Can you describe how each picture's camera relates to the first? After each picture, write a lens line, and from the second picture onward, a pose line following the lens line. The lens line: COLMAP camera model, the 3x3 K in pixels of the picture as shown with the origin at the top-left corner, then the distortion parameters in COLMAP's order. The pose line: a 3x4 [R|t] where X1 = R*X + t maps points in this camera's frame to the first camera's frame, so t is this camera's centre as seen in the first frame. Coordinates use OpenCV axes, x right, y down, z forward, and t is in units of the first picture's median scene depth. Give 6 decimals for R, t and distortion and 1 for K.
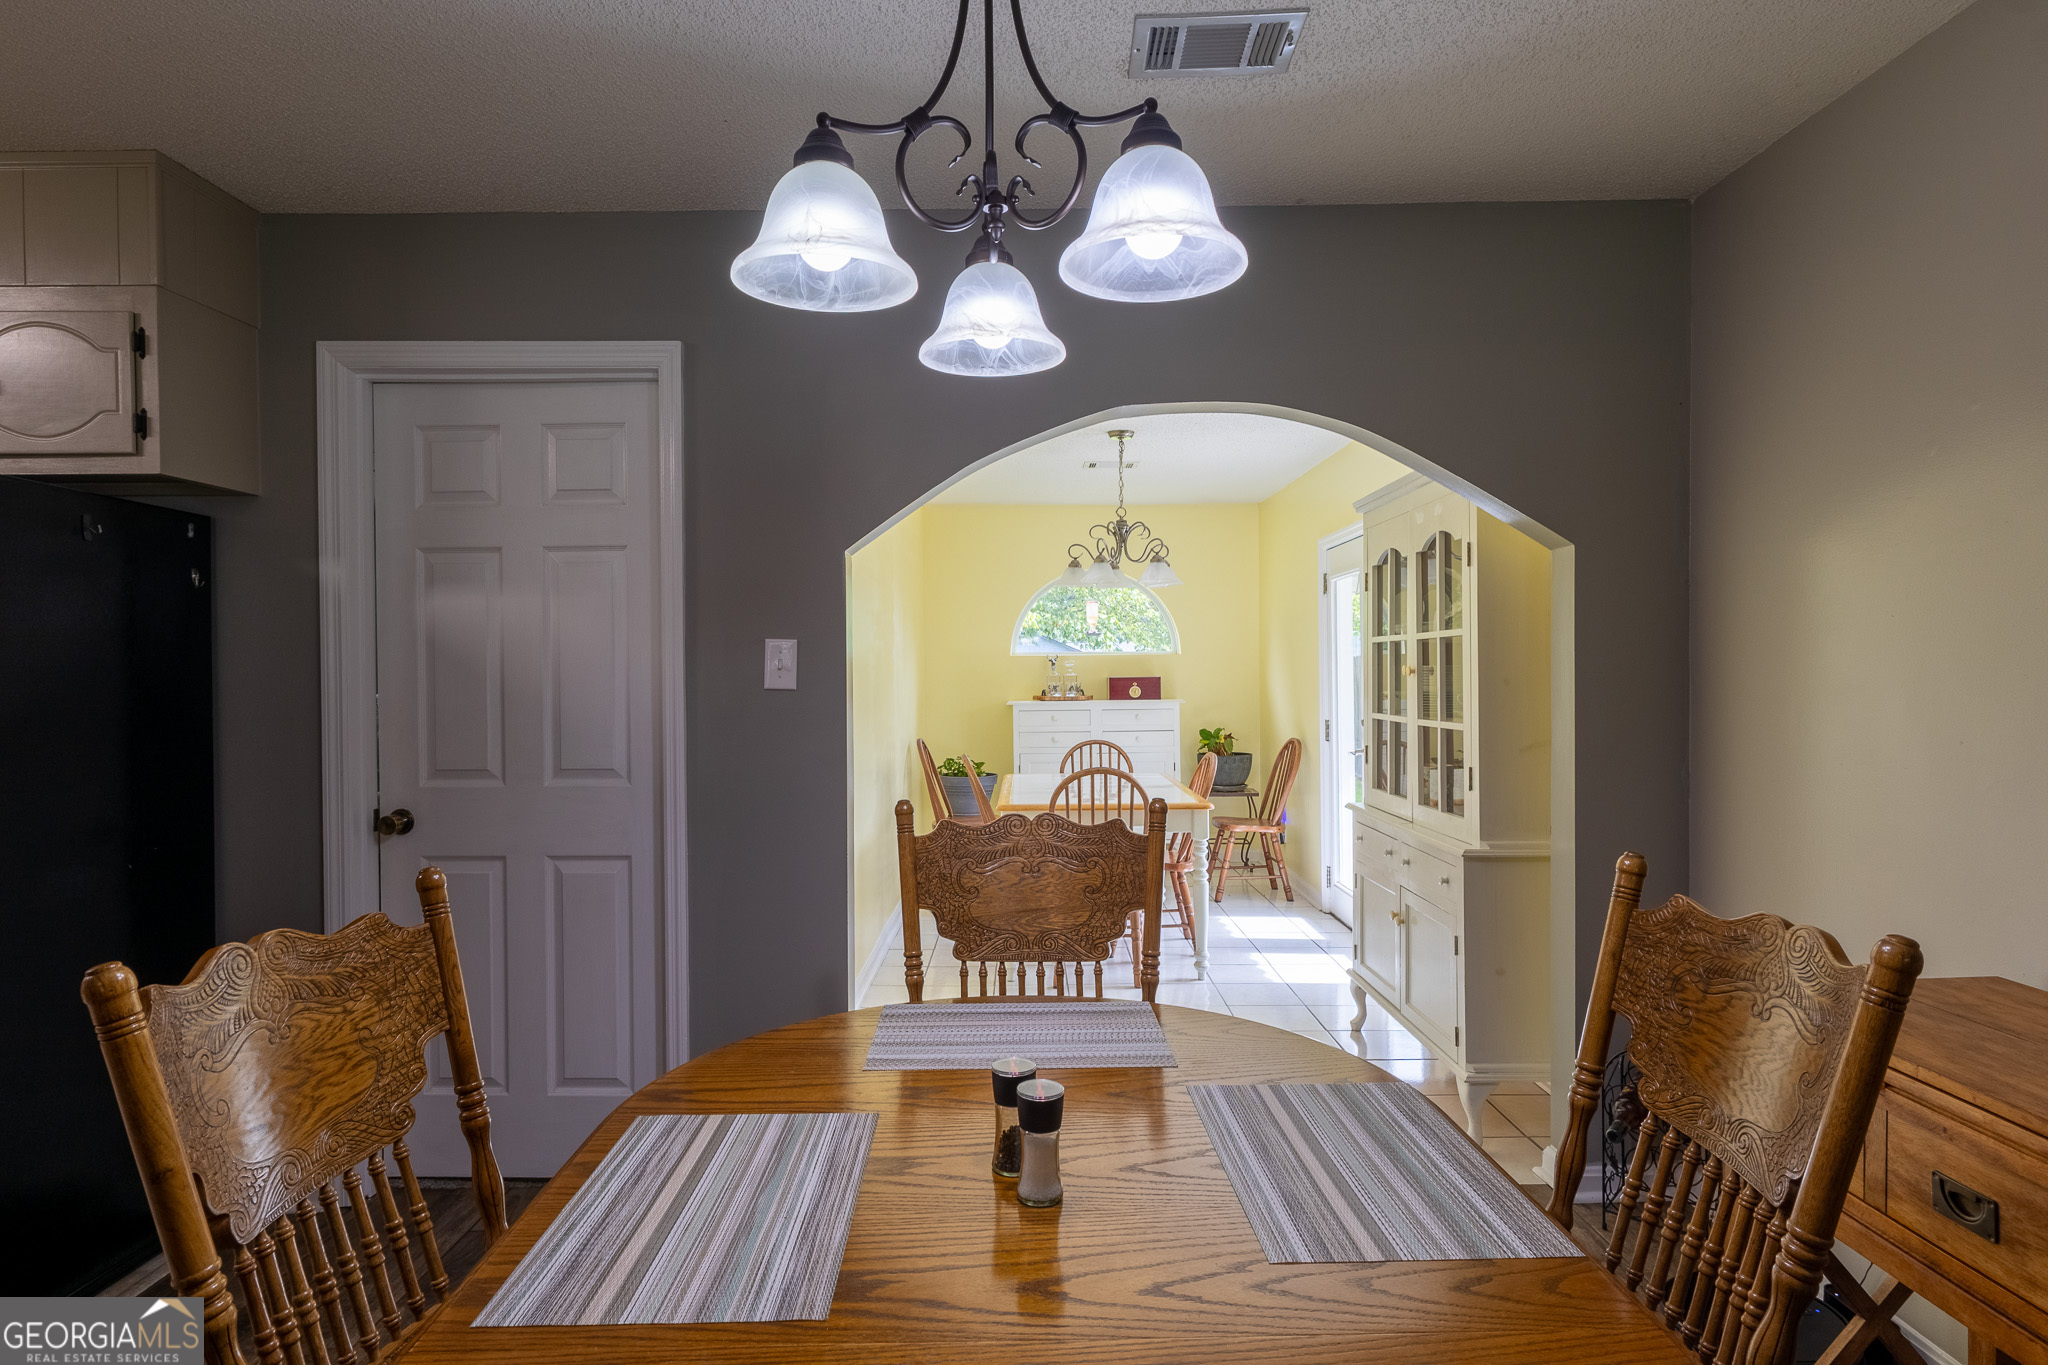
lens RADIAL K [[1112.7, 0, 1024.0], [0, 1112.7, 682.5], [0, 0, 1]] dist [0.010201, -0.002235]
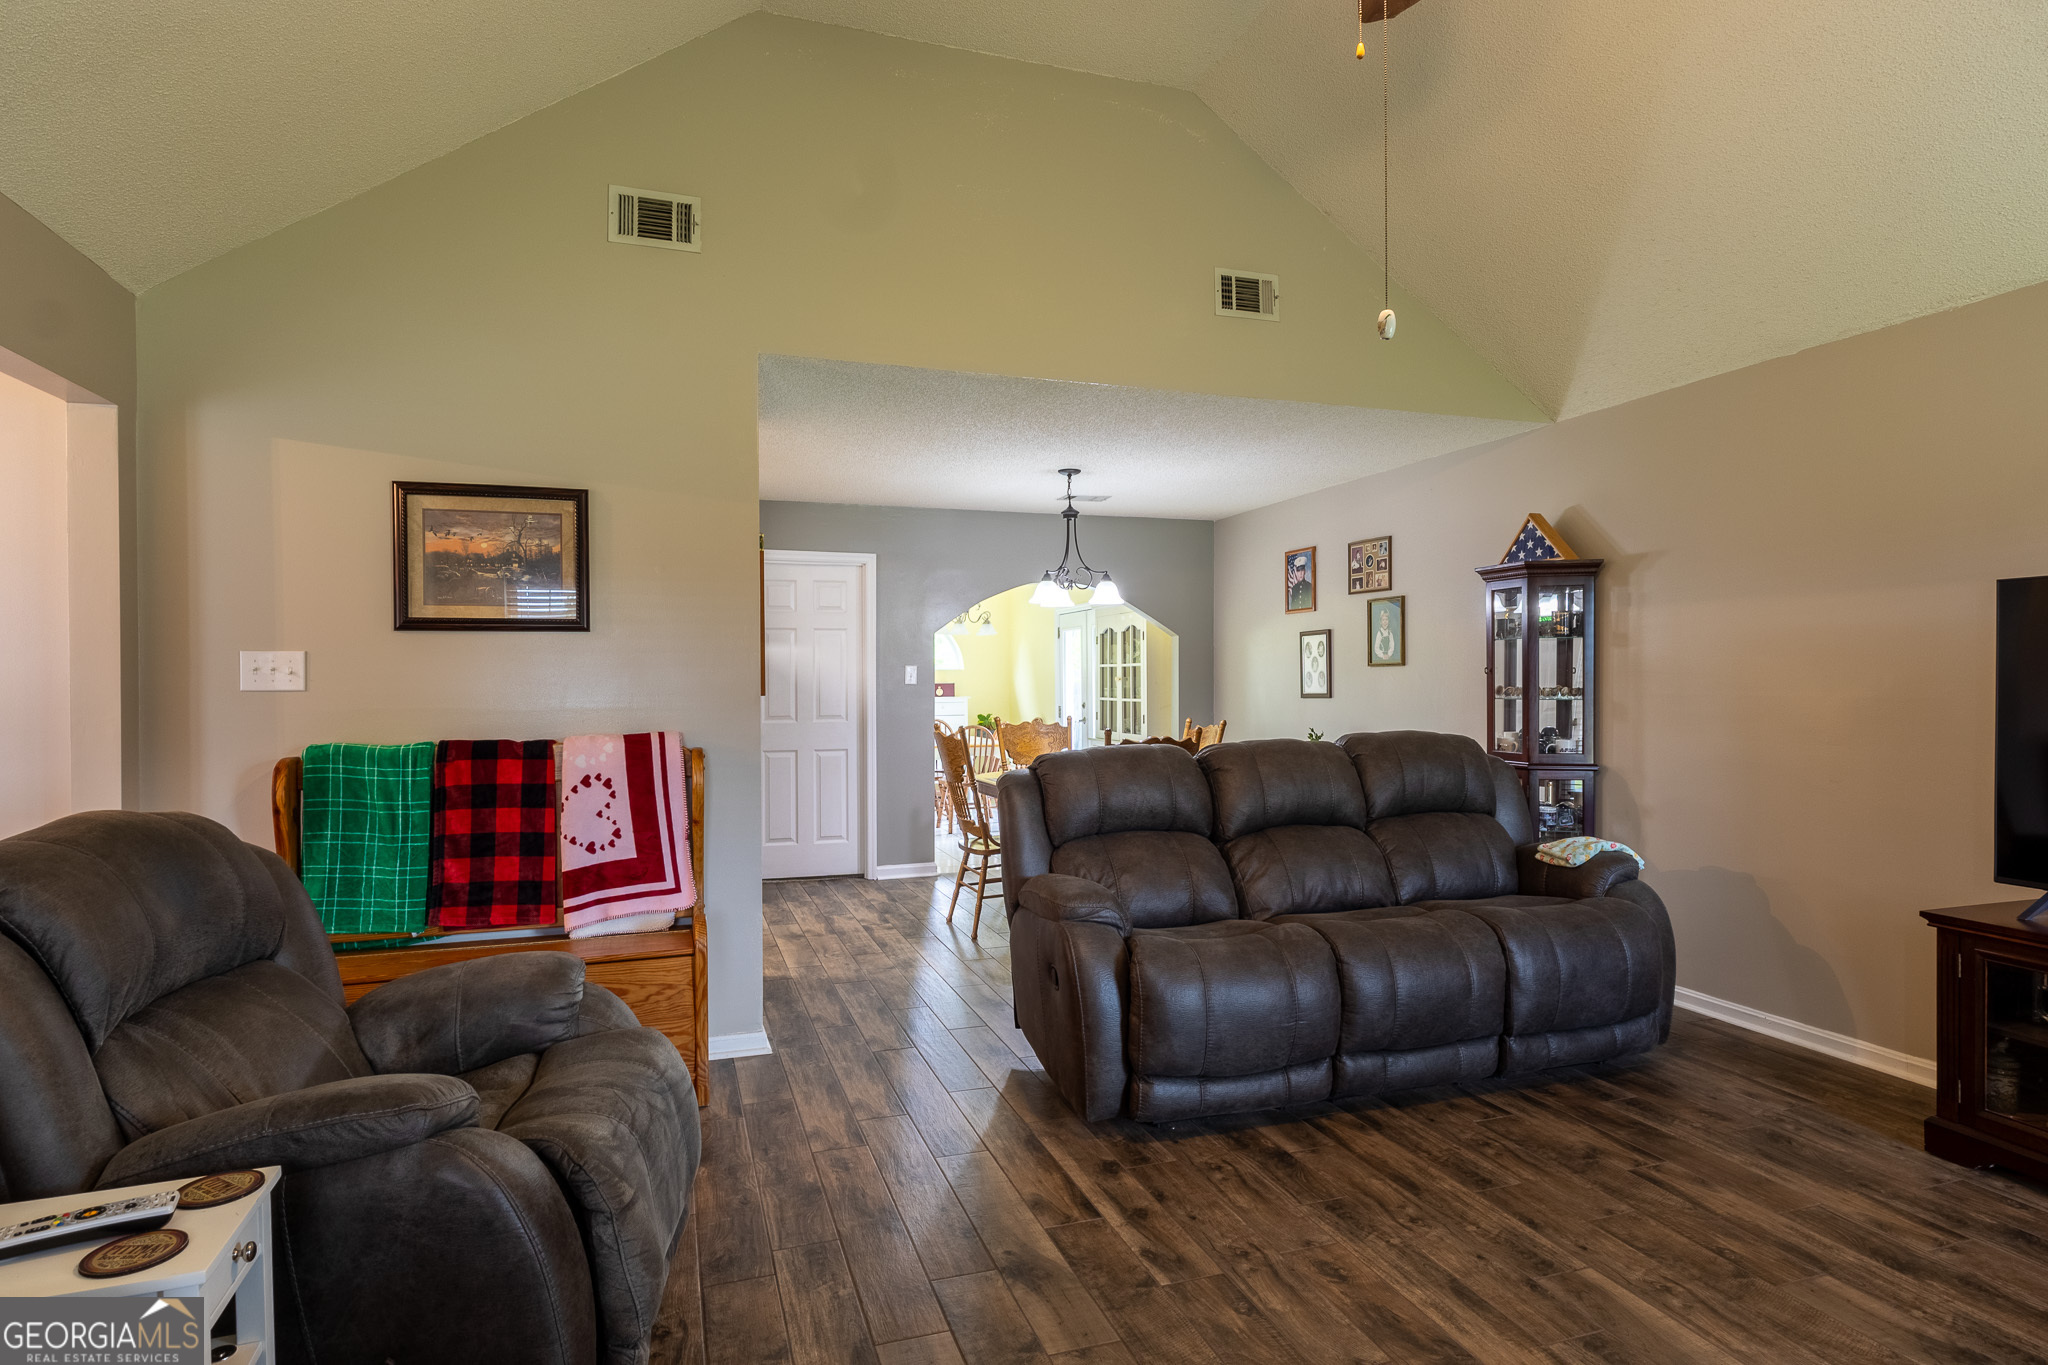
lens RADIAL K [[1112.7, 0, 1024.0], [0, 1112.7, 682.5], [0, 0, 1]] dist [0.010201, -0.002235]
pose [[0.949595, 0.004342, 0.313448, -0.659162], [-0.001249, 0.999949, -0.010070, 0.023113], [-0.313476, 0.009171, 0.949552, -1.343676]]
